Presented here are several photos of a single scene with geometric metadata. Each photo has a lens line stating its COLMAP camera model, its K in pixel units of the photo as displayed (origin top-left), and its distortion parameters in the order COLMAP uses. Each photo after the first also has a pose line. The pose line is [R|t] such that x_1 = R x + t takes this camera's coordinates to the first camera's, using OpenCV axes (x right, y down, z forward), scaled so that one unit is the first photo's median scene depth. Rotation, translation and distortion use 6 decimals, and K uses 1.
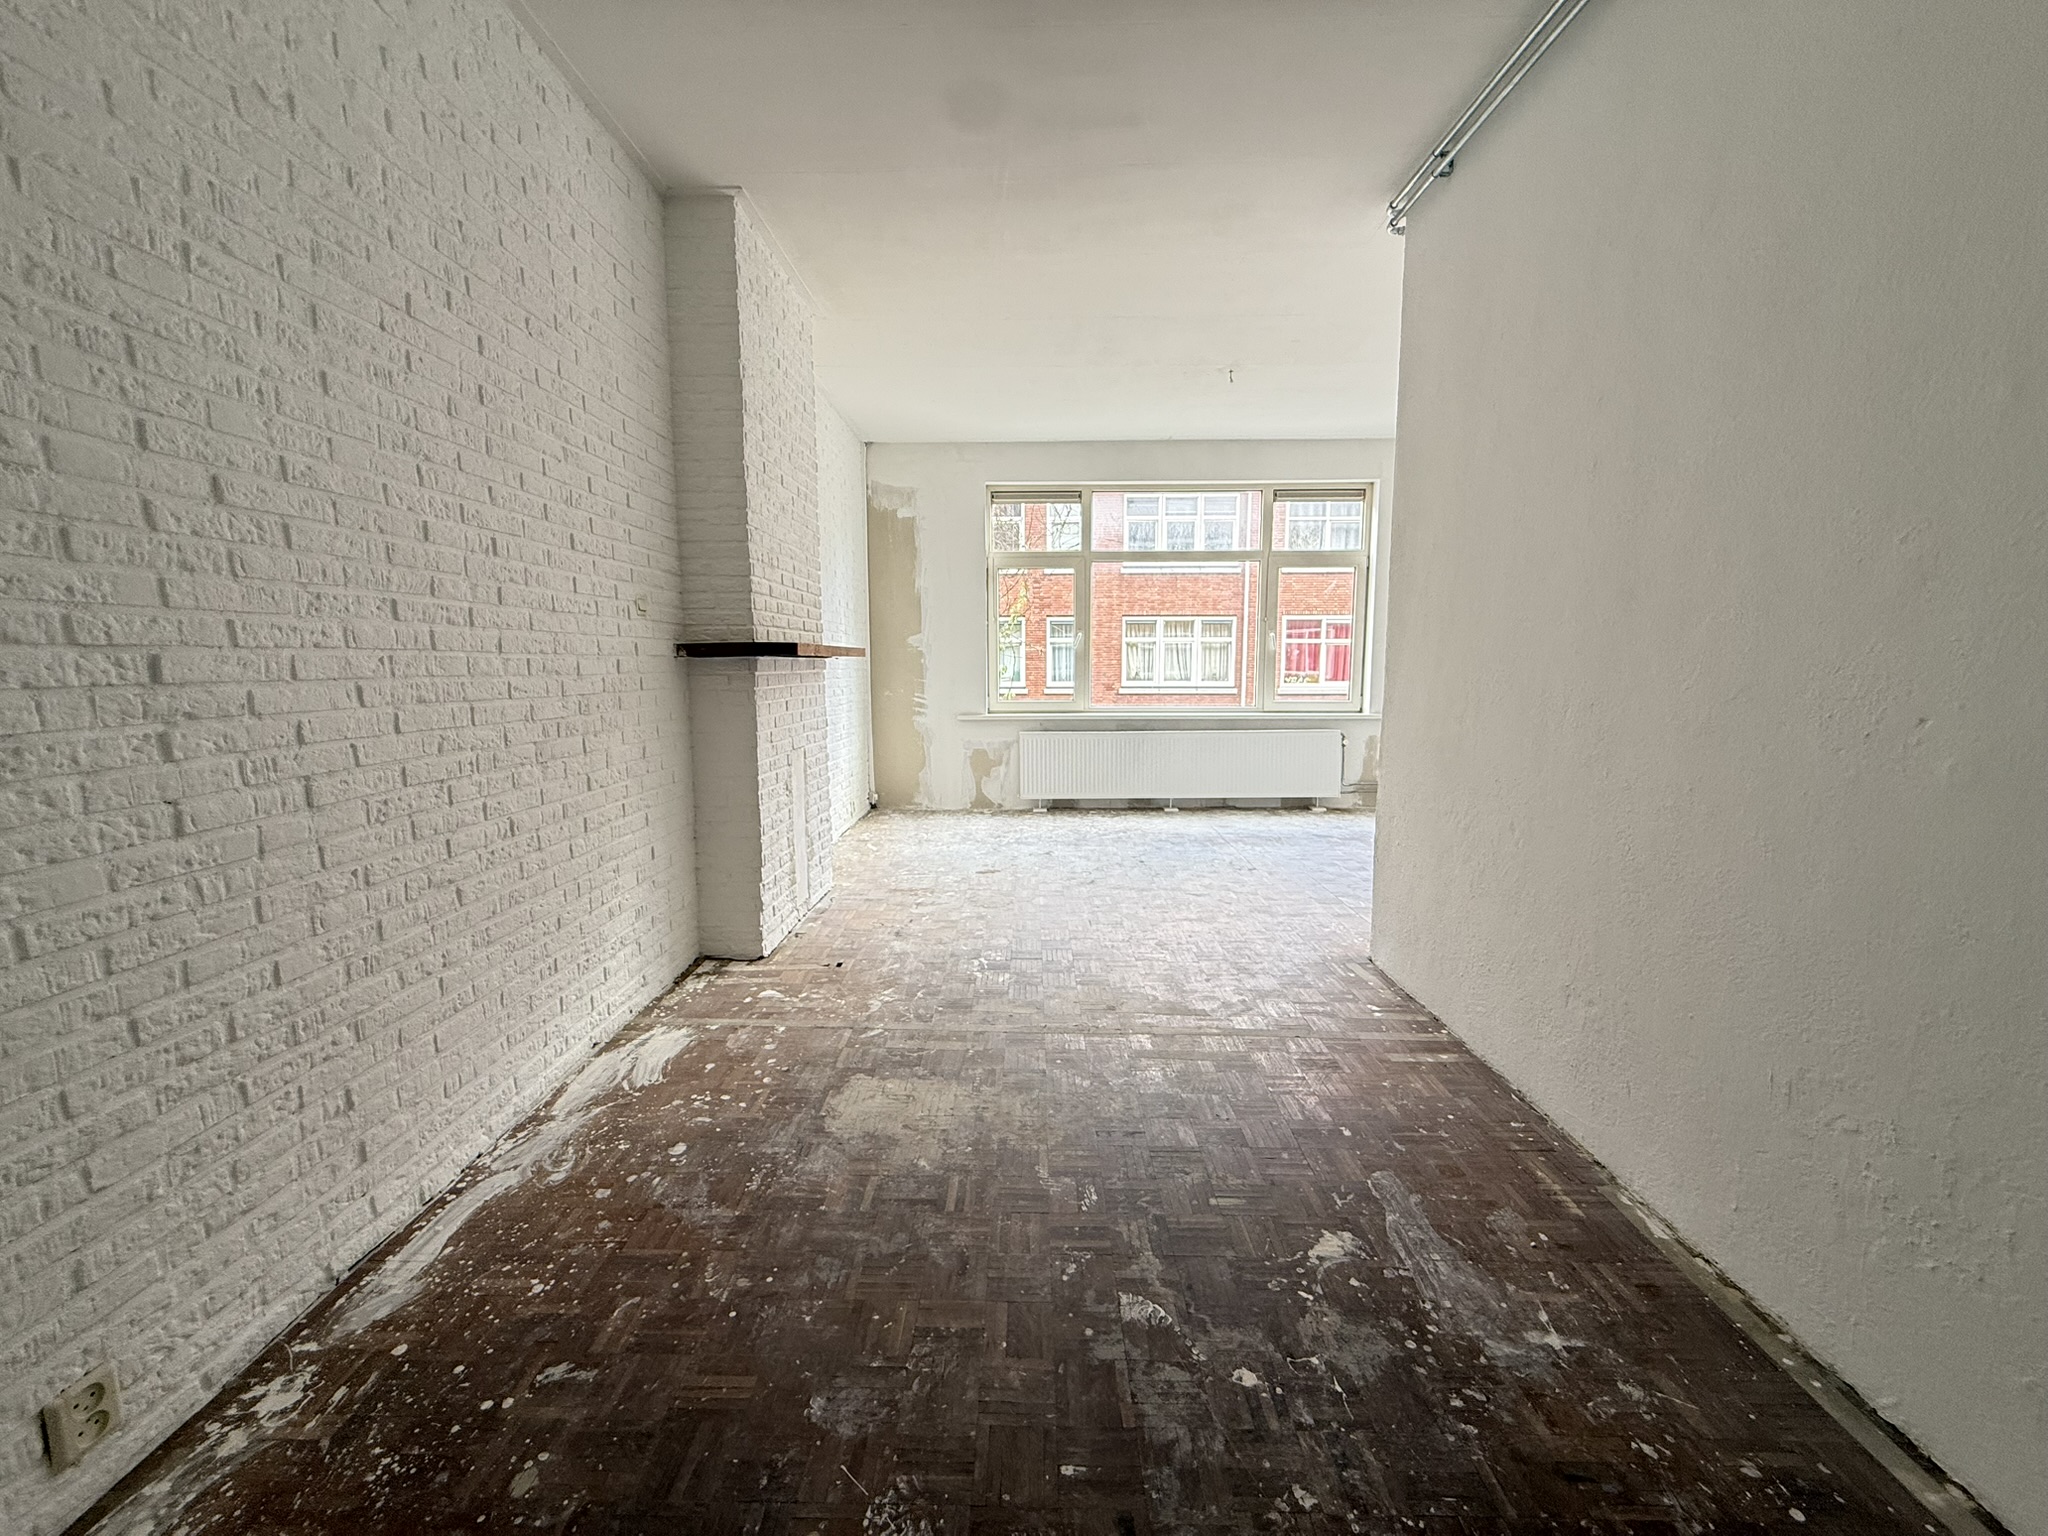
lens RADIAL K [[816.7, 0, 1018.4], [0, 816.7, 763.8], [0, 0, 1]] dist [0.000258, 0.000041]
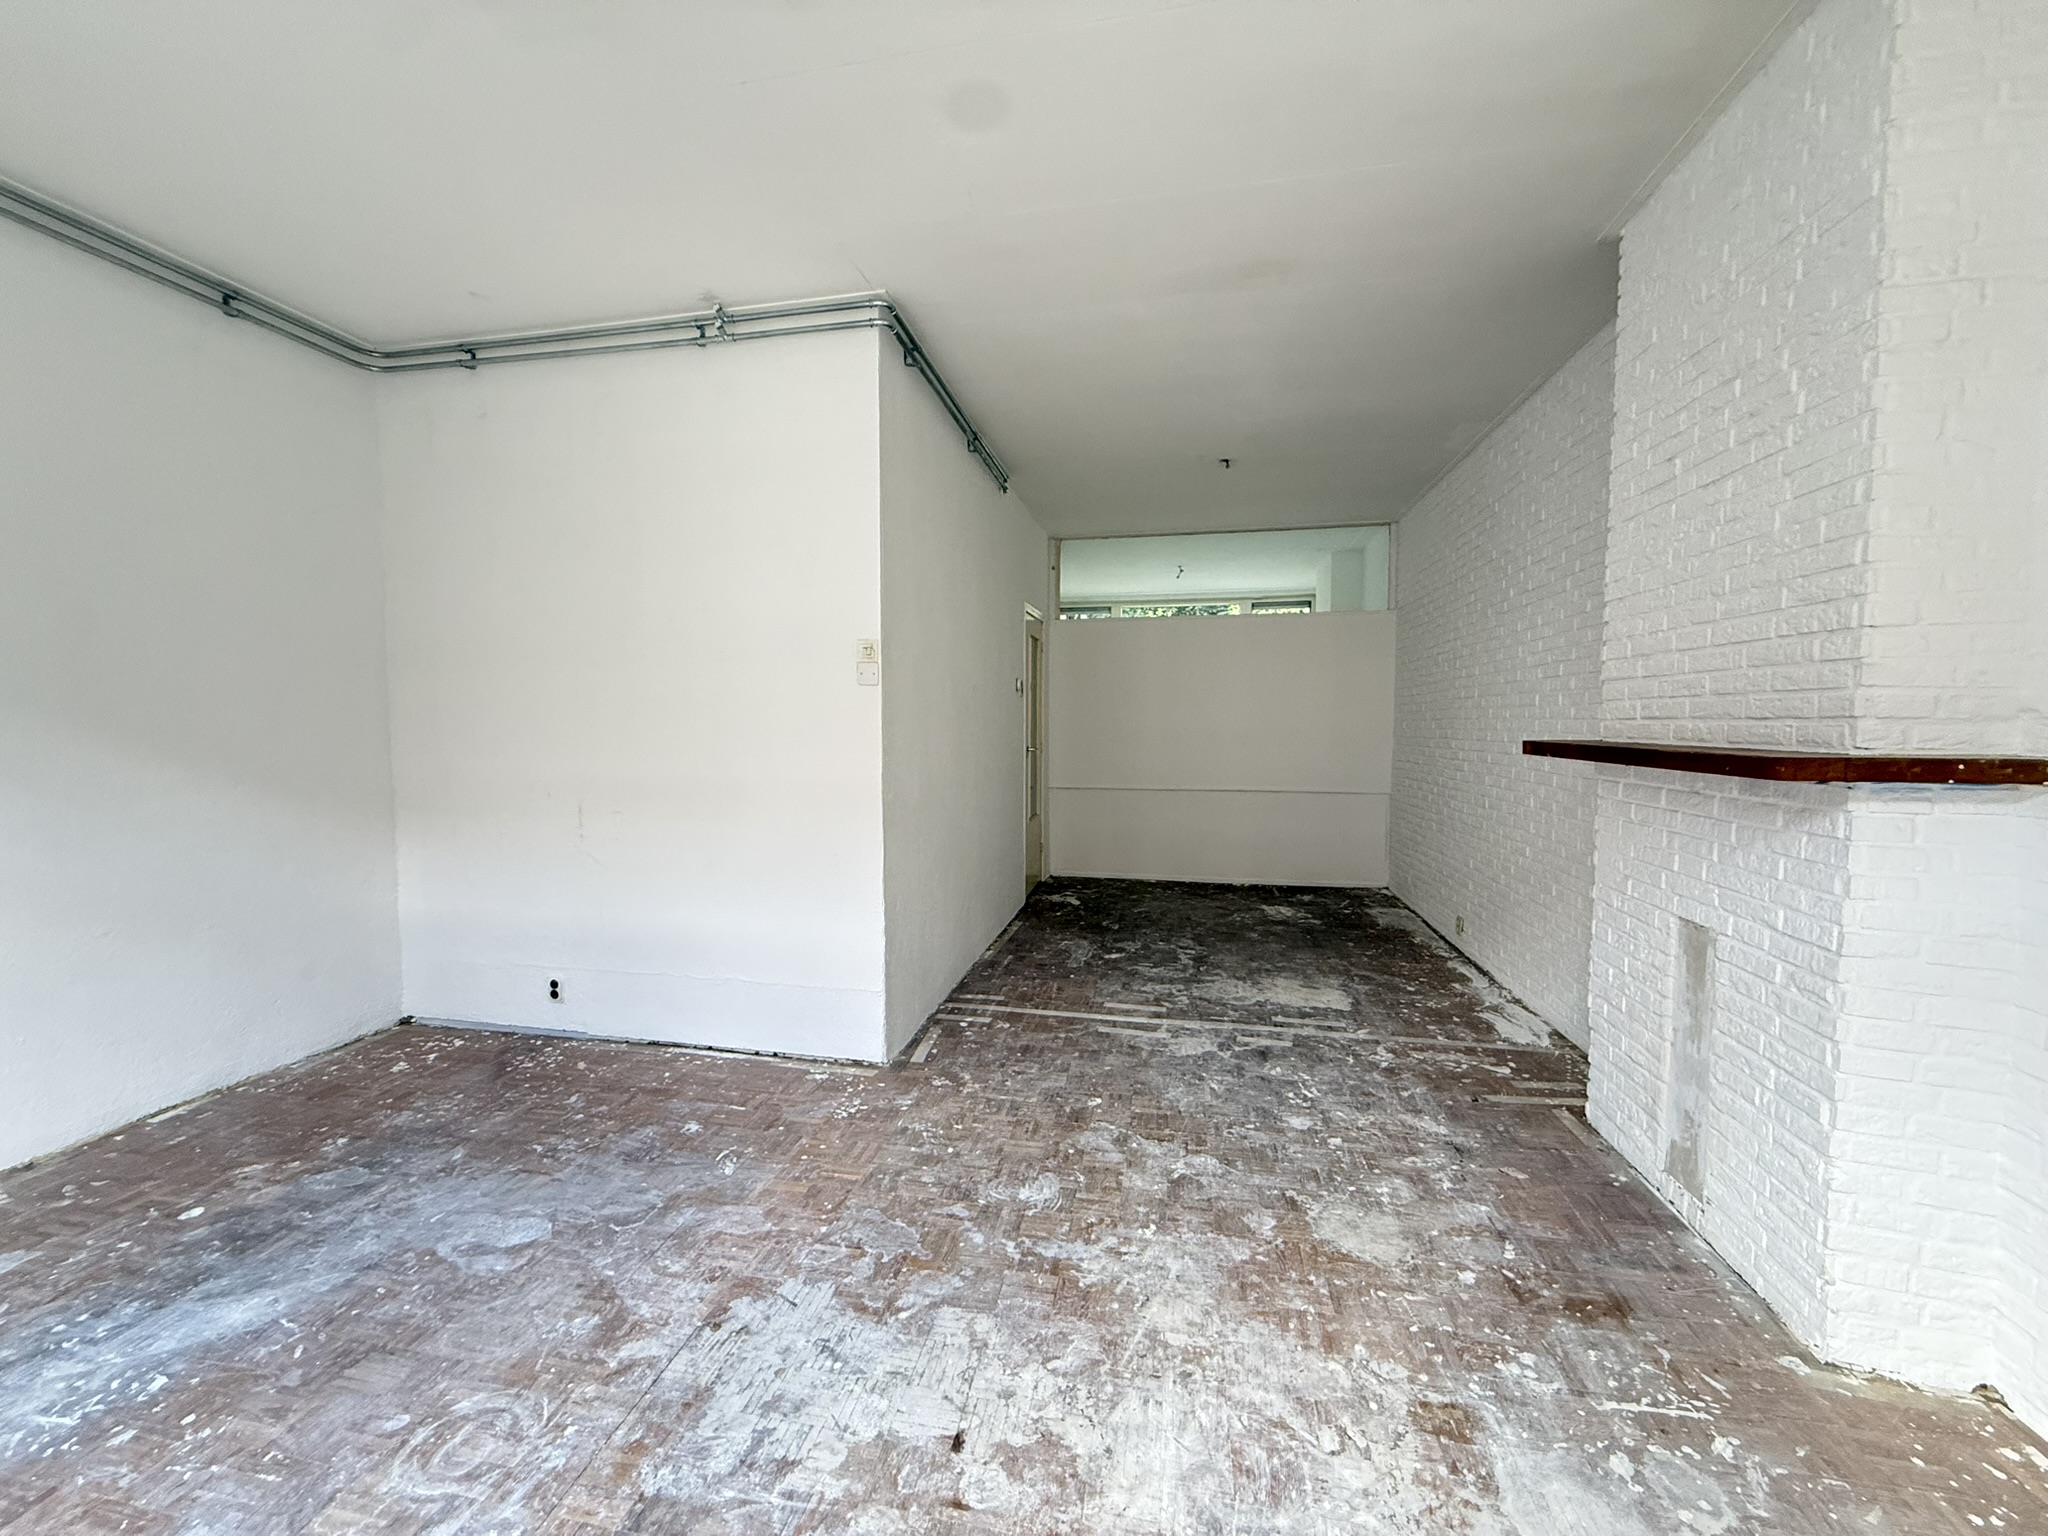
lens RADIAL K [[816.7, 0, 1018.4], [0, 816.7, 763.8], [0, 0, 1]] dist [0.000258, 0.000041]
pose [[-0.984166, -0.006759, 0.177122, 0.125433], [0.025083, 0.983906, 0.176919, -0.311673], [-0.175467, 0.178560, -0.968157, 2.073161]]
